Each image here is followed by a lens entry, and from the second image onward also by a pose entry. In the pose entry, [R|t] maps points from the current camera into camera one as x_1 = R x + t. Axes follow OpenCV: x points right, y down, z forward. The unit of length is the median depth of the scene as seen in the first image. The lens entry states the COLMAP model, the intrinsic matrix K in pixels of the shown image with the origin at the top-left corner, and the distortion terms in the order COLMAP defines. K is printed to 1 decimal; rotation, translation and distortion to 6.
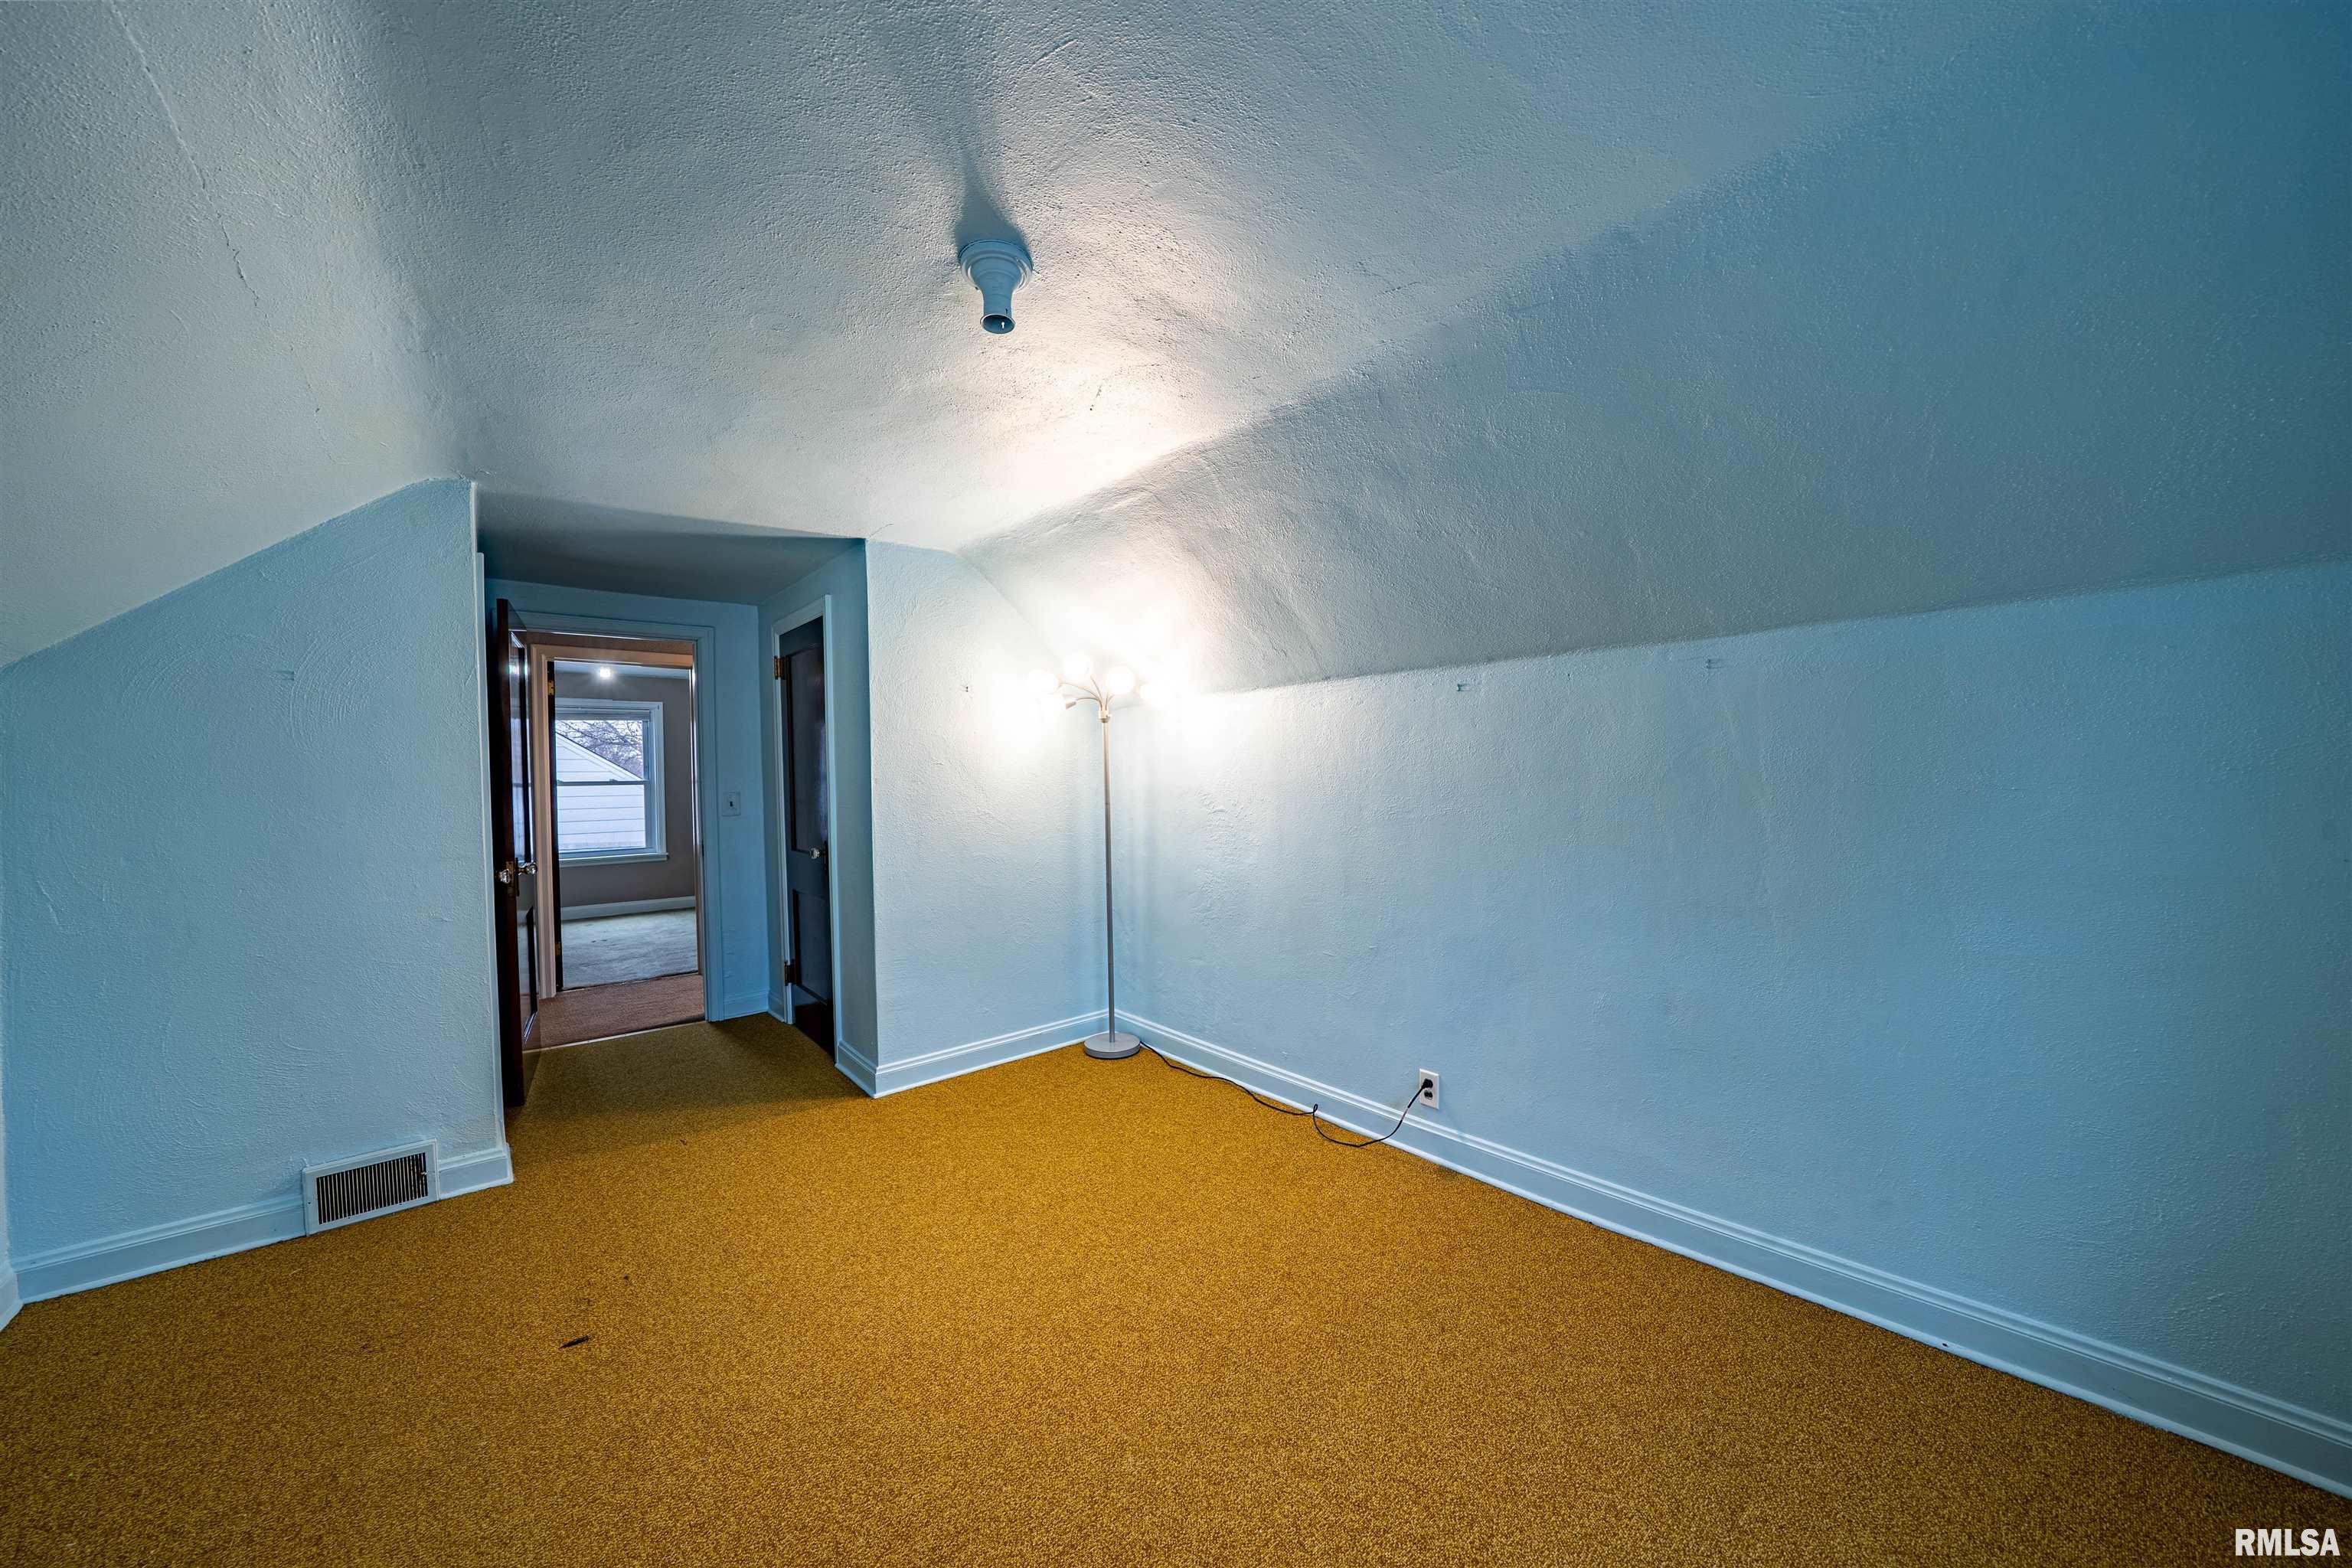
lens RADIAL K [[825.9, 0, 1176.0], [0, 825.9, 784.0], [0, 0, 1]] dist [-0.016360, 0.000112]
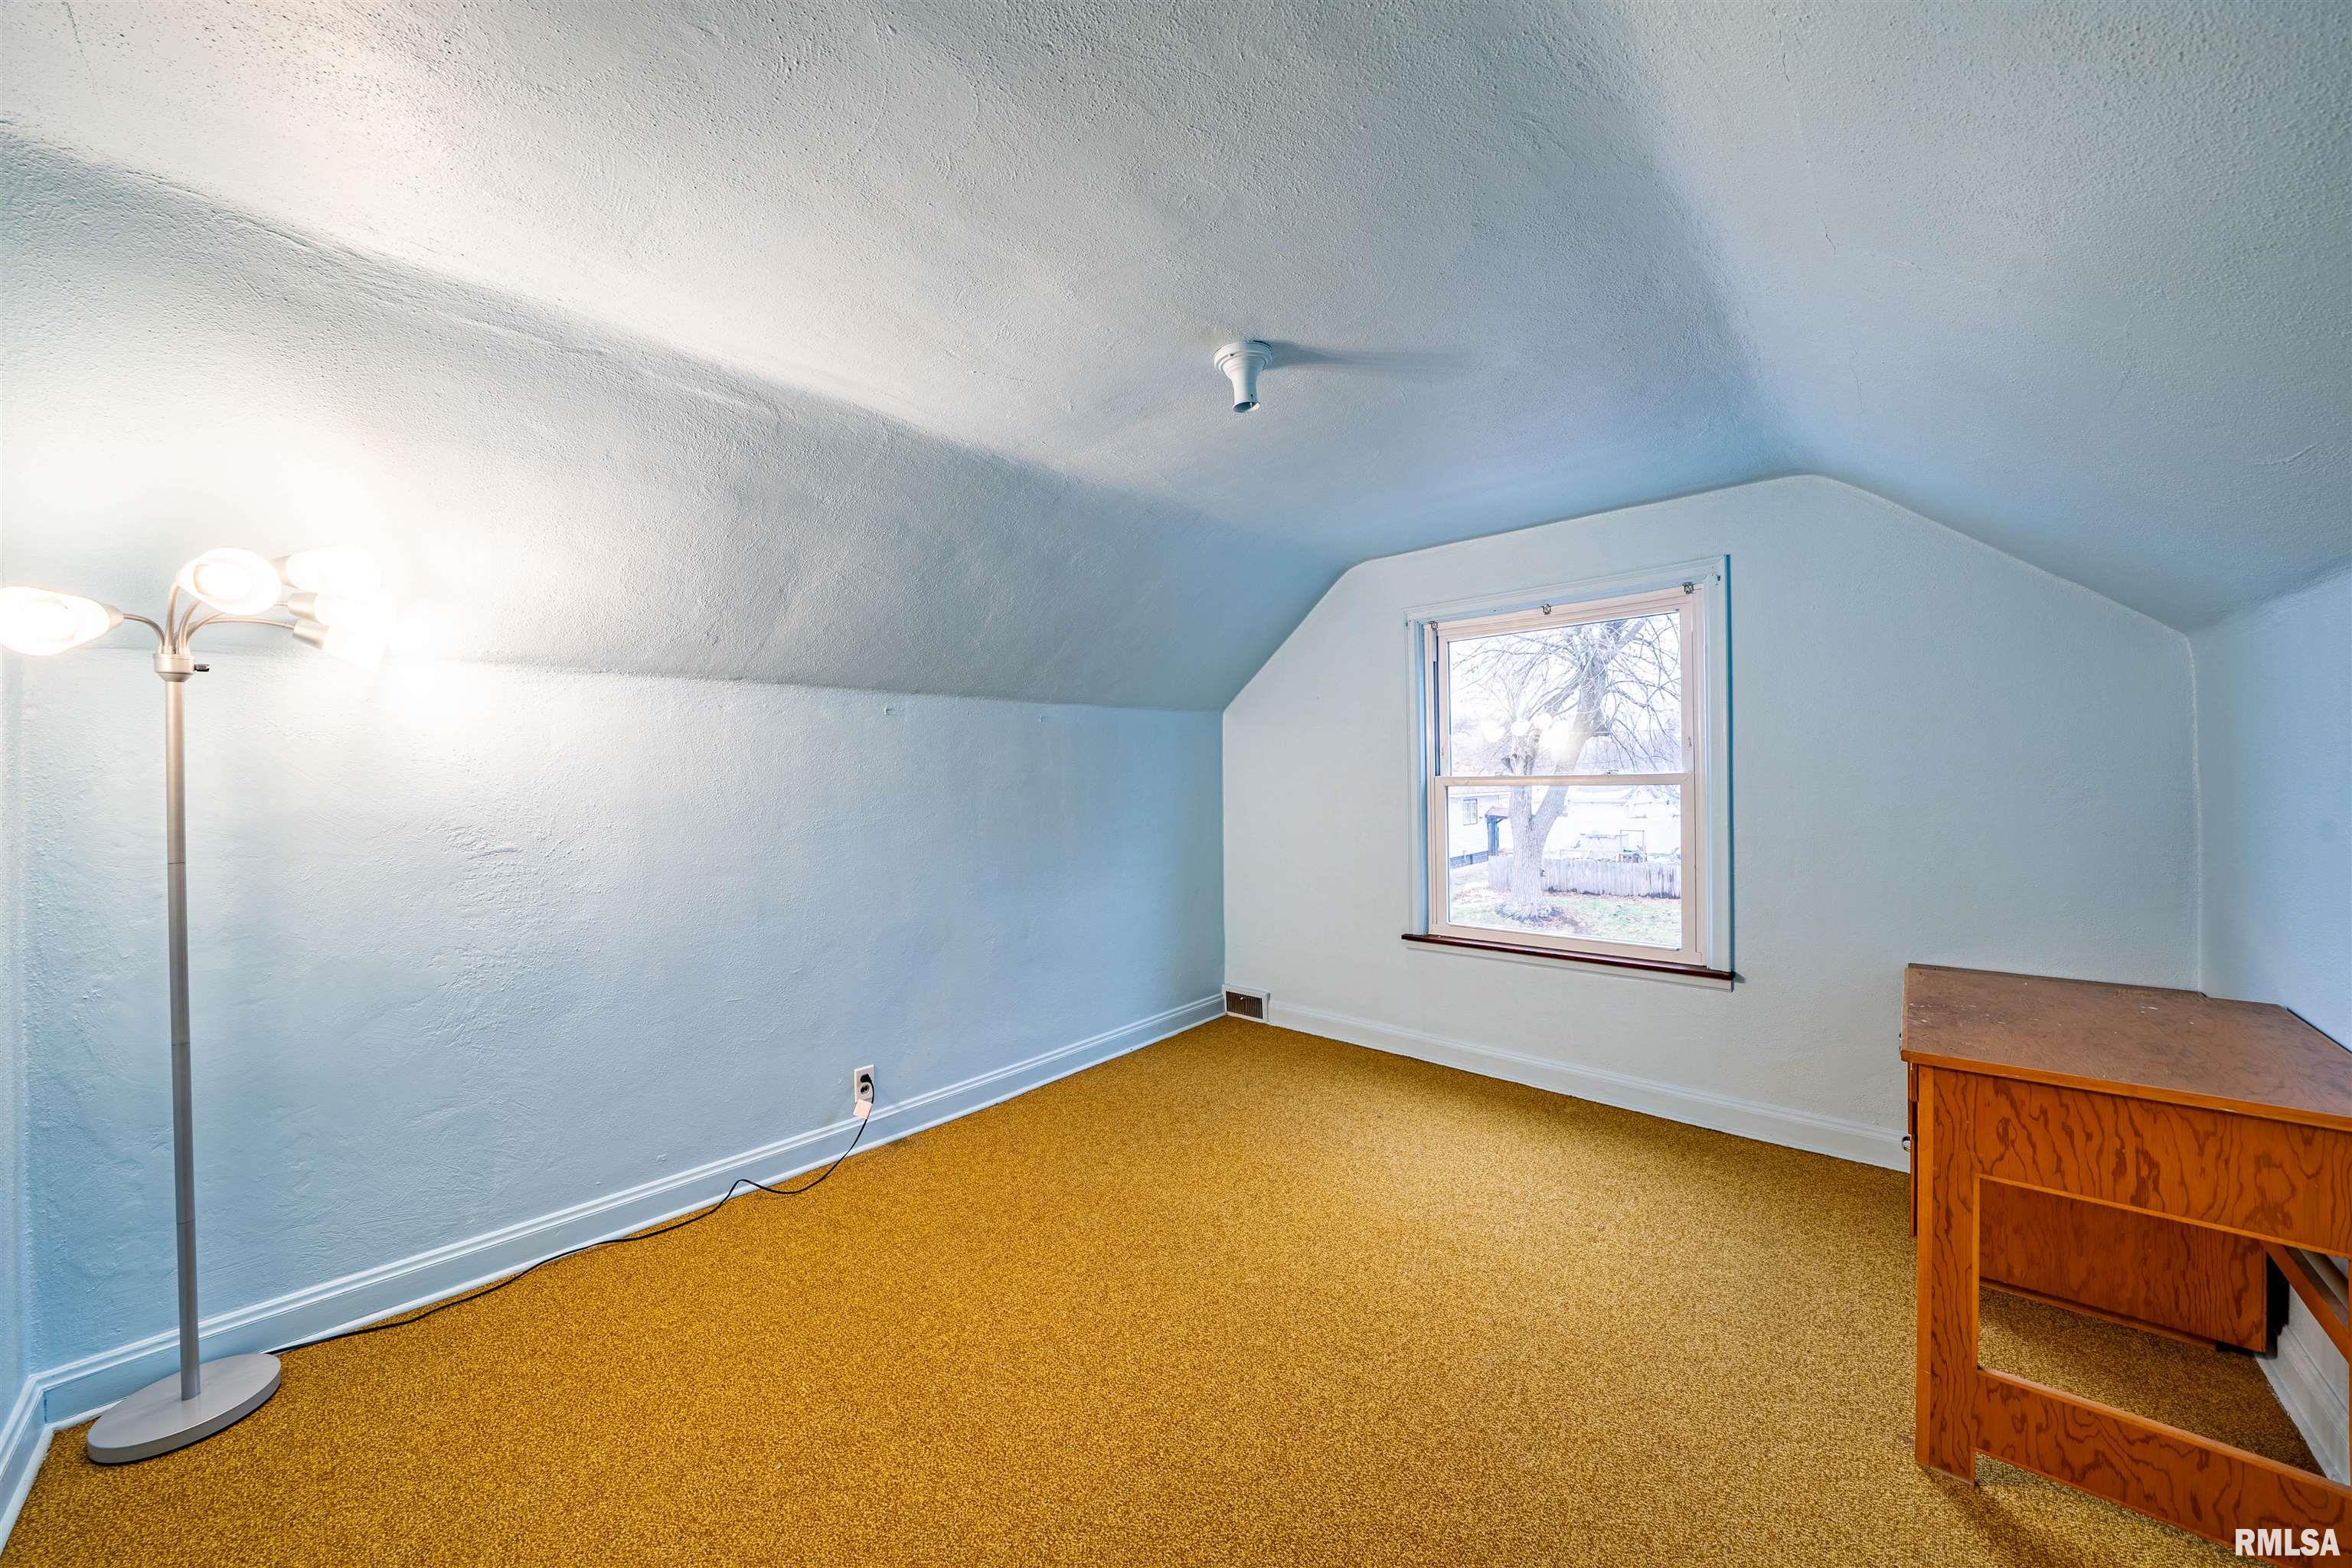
lens RADIAL K [[825.9, 0, 1176.0], [0, 825.9, 784.0], [0, 0, 1]] dist [-0.016360, 0.000112]
pose [[-0.115501, 0.010693, 0.993250, -0.799387], [0.037158, 0.999289, -0.006437, 0.005789], [-0.992612, 0.036163, -0.115817, 0.711500]]
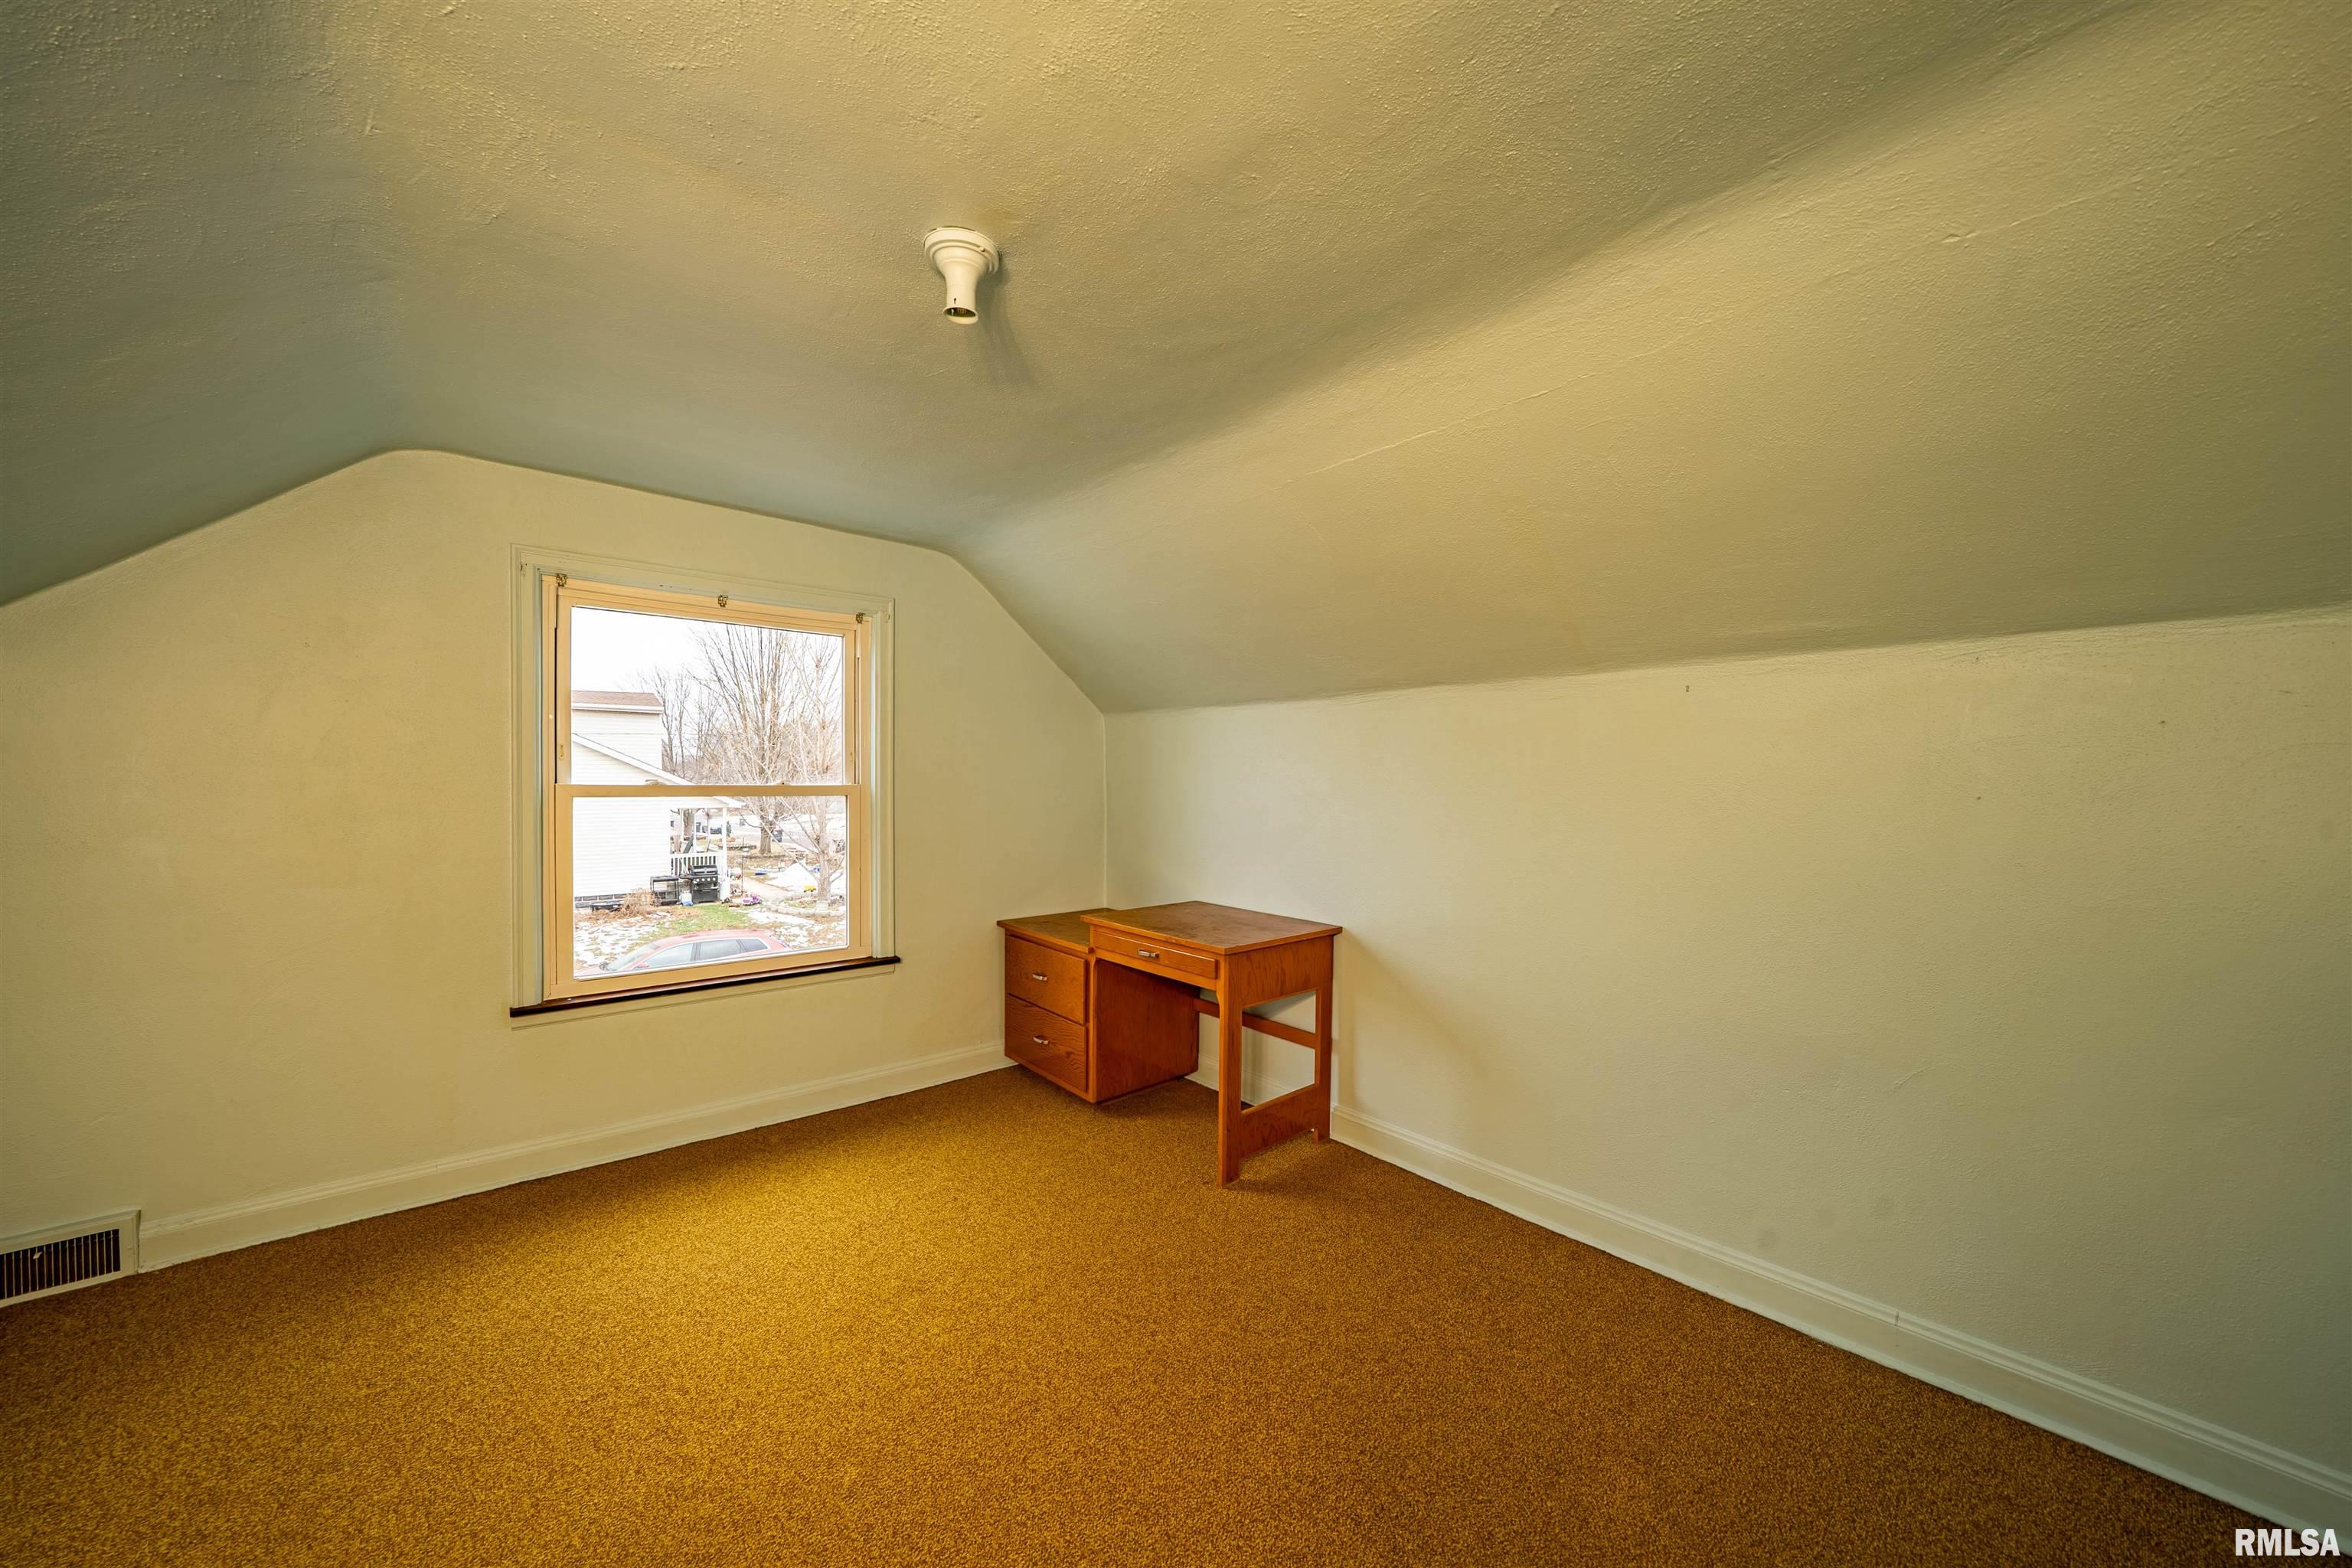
lens RADIAL K [[831.4, 0, 1166.7], [0, 831.4, 781.6], [0, 0, 1]] dist [-0.014958, 0.000330]
pose [[-0.999937, 0.011088, 0.001843, -0.256339], [0.011120, 0.999774, 0.018130, -0.011902], [-0.001641, 0.018149, -0.999834, 1.121392]]
